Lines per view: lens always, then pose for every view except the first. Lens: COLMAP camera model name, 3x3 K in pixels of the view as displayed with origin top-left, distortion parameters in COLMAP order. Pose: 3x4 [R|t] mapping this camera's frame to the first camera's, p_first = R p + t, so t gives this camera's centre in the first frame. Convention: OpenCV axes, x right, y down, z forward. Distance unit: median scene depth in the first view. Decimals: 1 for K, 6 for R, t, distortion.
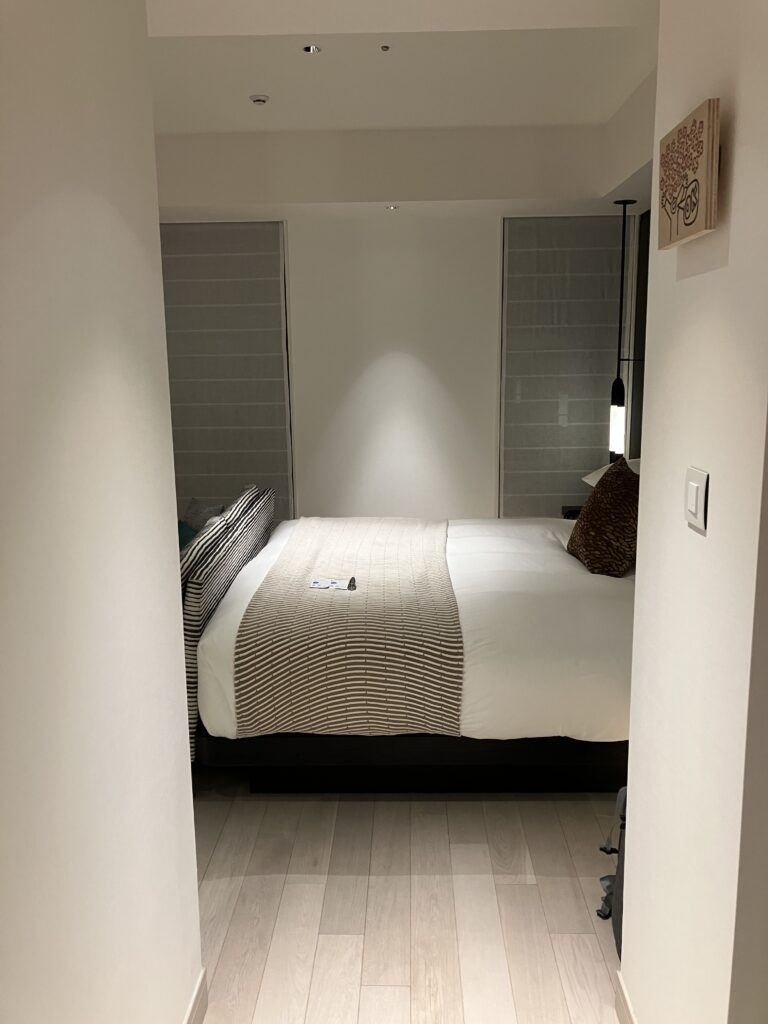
lens RADIAL K [[849.7, 0, 384.0], [0, 849.7, 512.0], [0, 0, 1]] dist [0.006665, -0.005608]
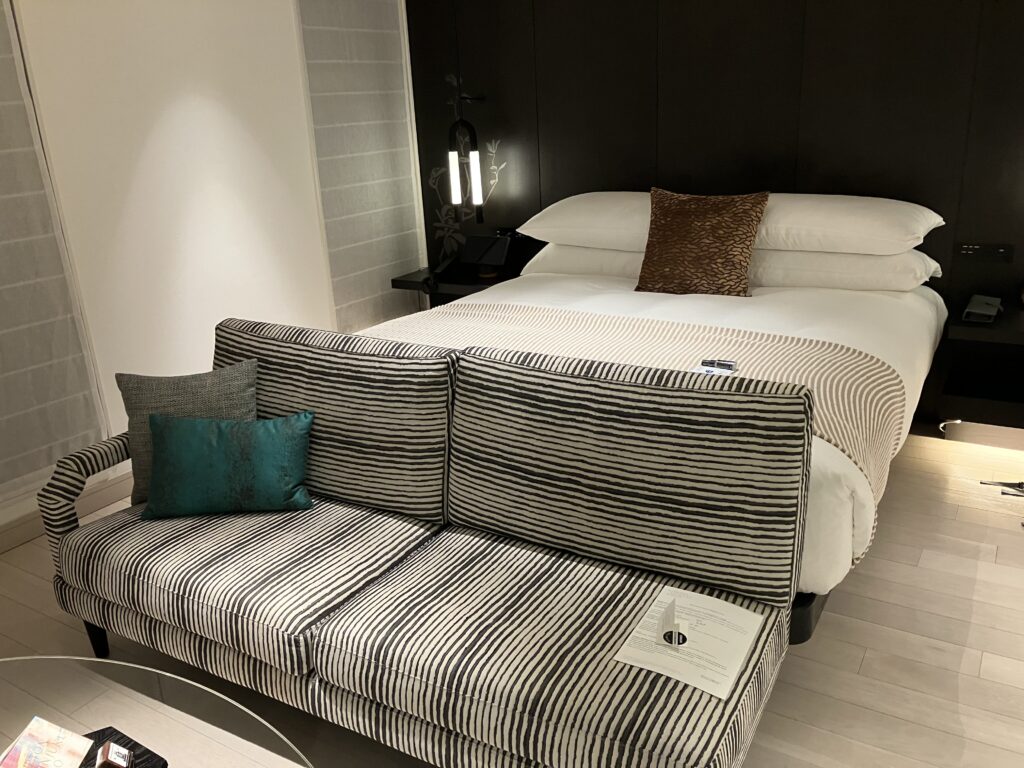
lens RADIAL K [[849.7, 0, 528.7], [0, 849.7, 388.8], [0, 0, 1]] dist [0.006665, -0.005608]
pose [[0.470329, -0.300149, 0.829880, -0.478578], [0.203009, 0.951962, 0.229249, -0.071036], [-0.858823, 0.060651, 0.508669, 0.457574]]
